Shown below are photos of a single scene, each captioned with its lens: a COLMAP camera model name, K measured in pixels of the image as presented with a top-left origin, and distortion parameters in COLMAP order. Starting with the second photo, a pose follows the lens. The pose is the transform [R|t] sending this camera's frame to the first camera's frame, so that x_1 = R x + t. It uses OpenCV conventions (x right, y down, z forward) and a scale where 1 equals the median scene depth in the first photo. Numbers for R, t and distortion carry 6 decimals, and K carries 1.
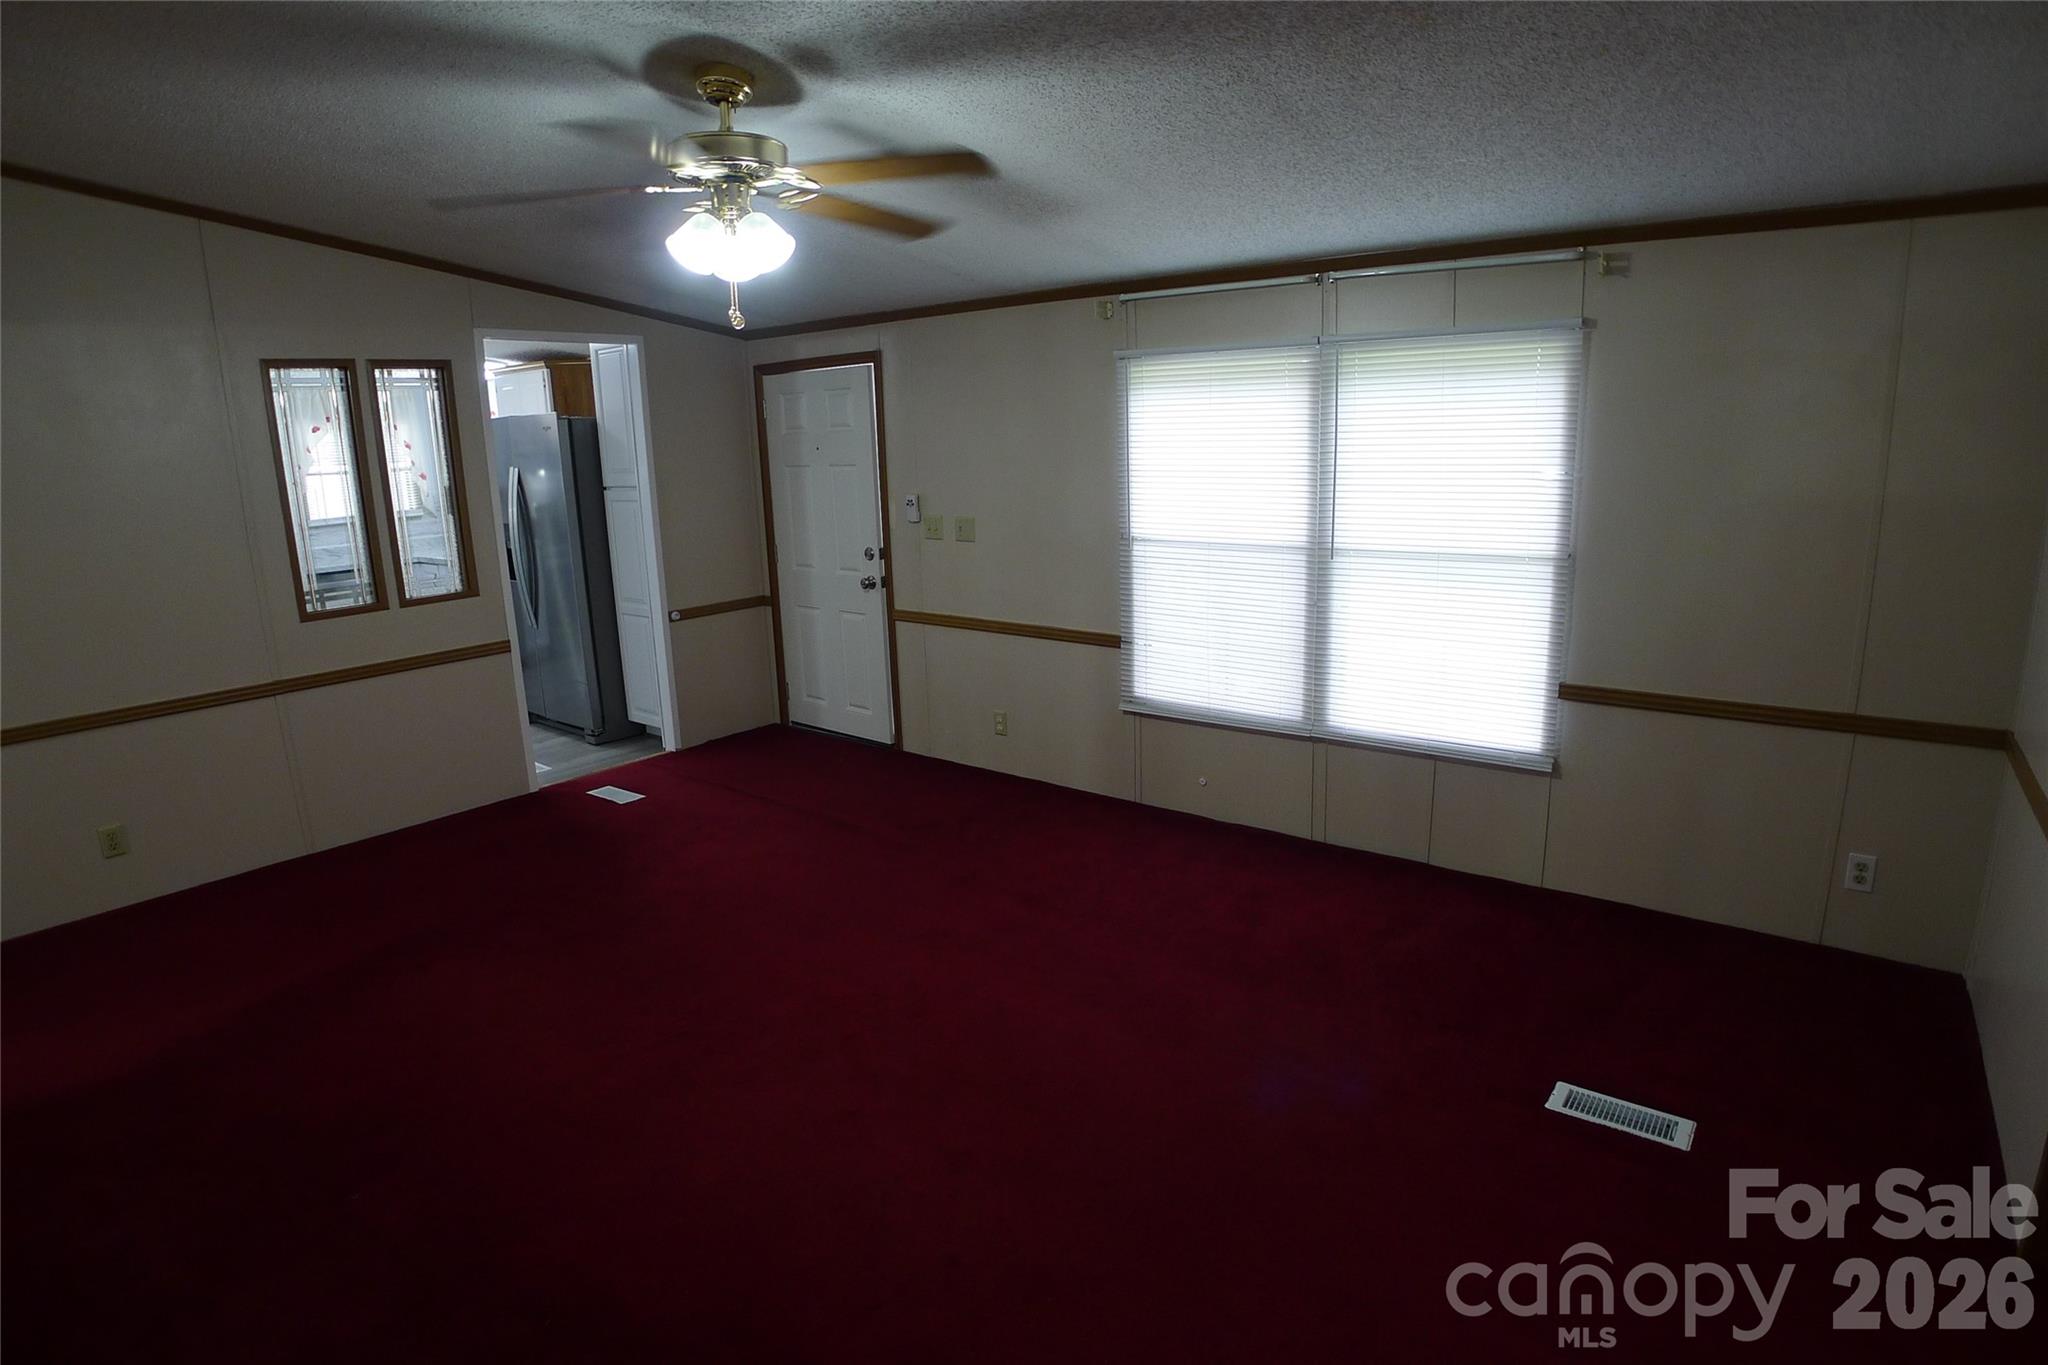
lens RADIAL K [[1079.4, 0, 1020.6], [0, 1079.4, 683.8], [0, 0, 1]] dist [-0.108883, 0.032393]
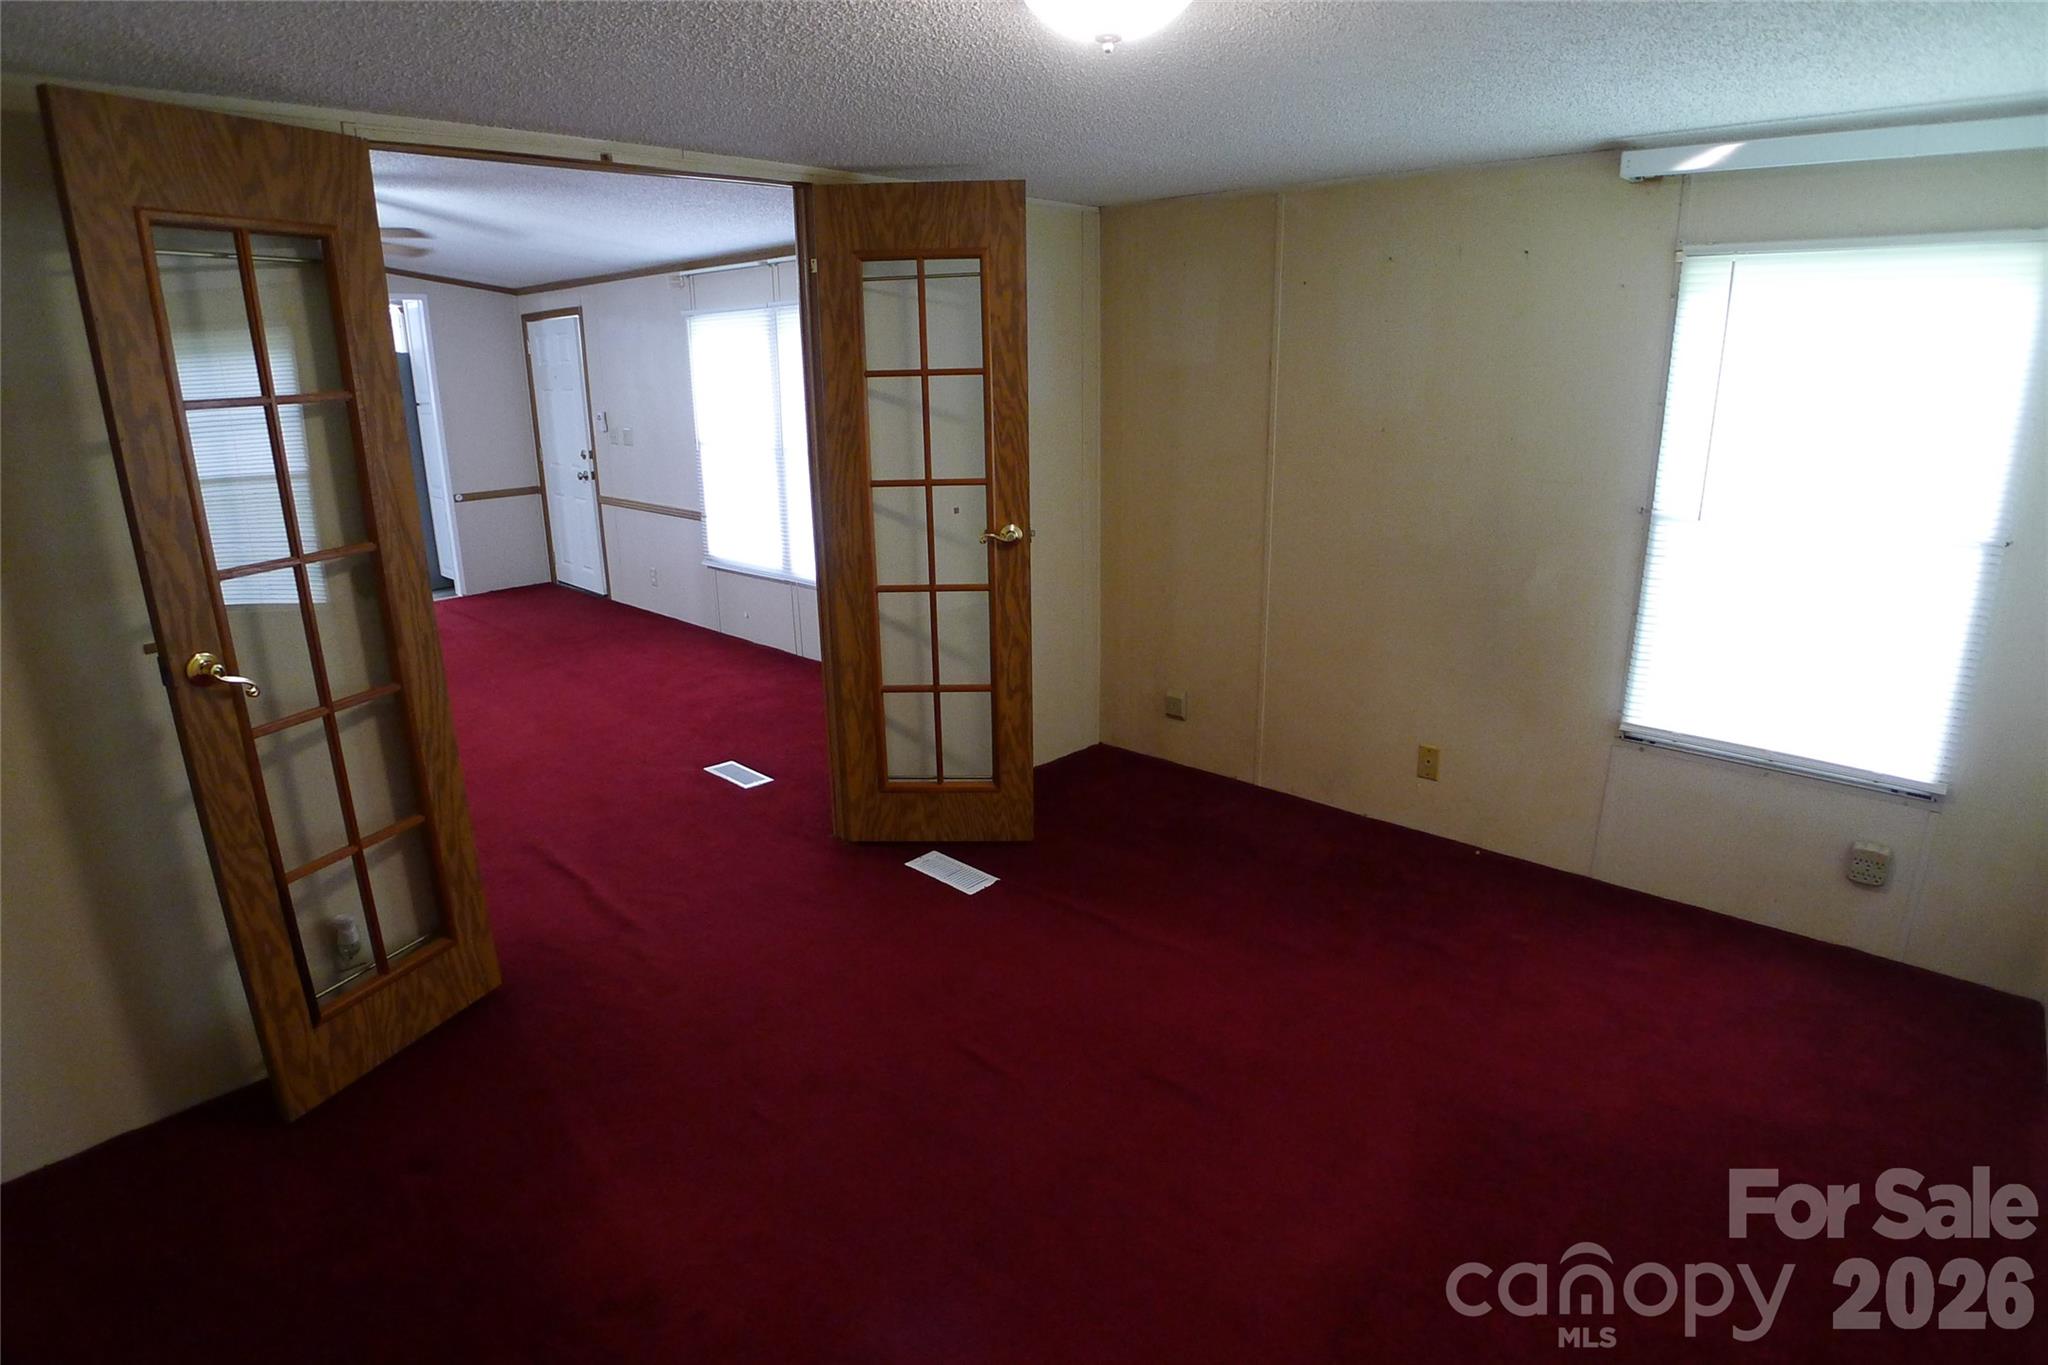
lens RADIAL K [[1079.4, 0, 1020.6], [0, 1079.4, 683.8], [0, 0, 1]] dist [-0.108883, 0.032393]
pose [[0.996801, 0.043500, -0.067053, 0.521705], [-0.039092, 0.997073, 0.065698, 0.061098], [0.069715, -0.062867, 0.995584, -0.325696]]
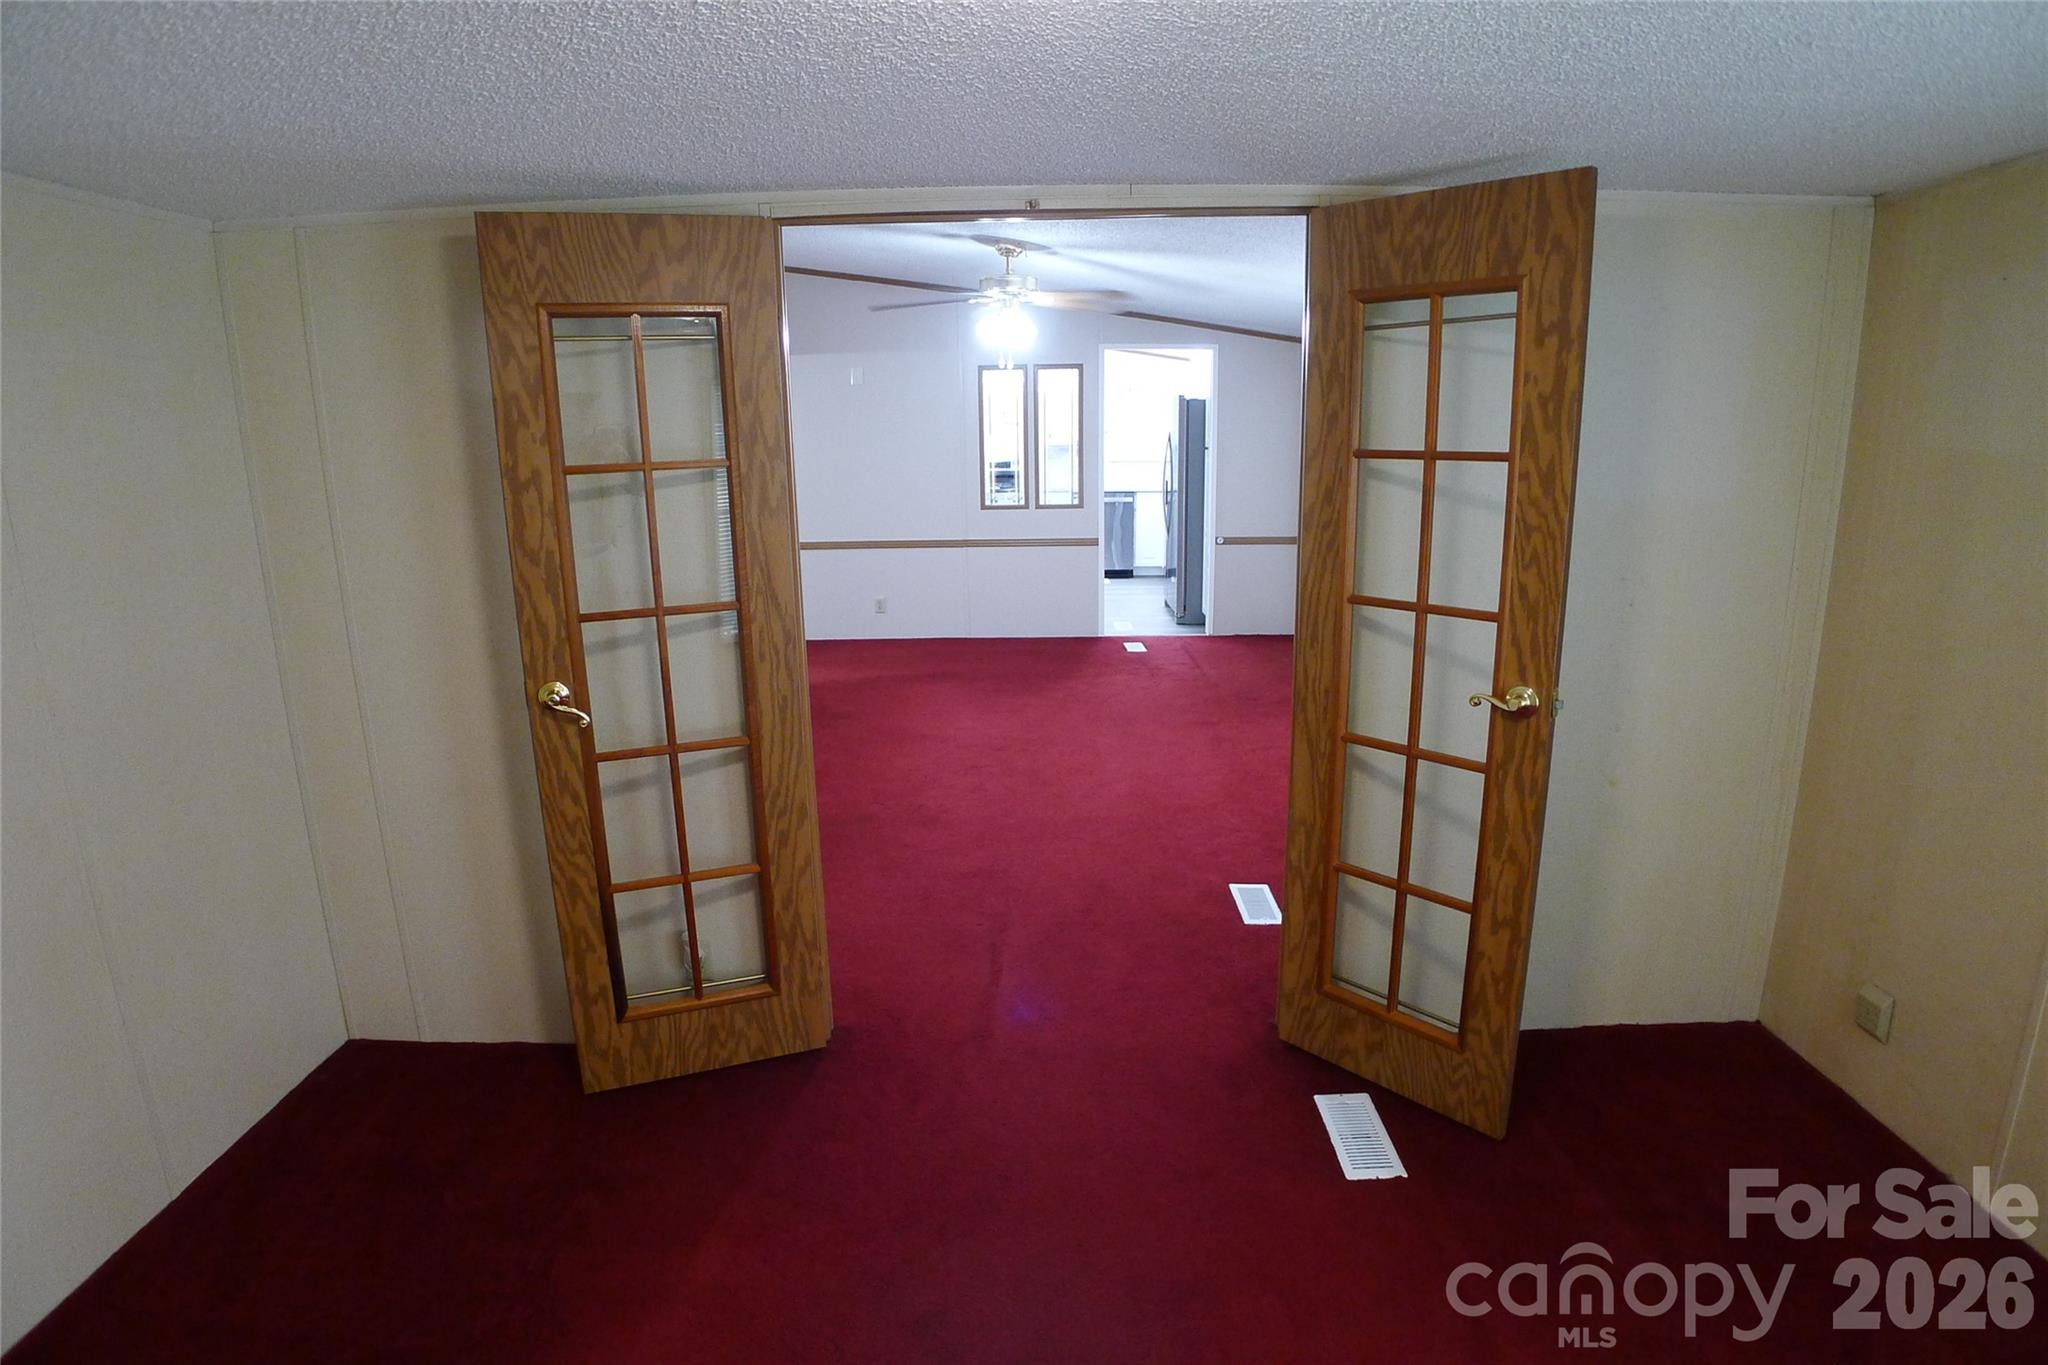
lens RADIAL K [[1079.4, 0, 1020.6], [0, 1079.4, 683.8], [0, 0, 1]] dist [-0.108883, 0.032393]
pose [[0.618259, 0.211220, -0.757061, 0.656807], [-0.183891, 0.975353, 0.121948, -0.003433], [0.764160, 0.063821, 0.641862, -0.113352]]
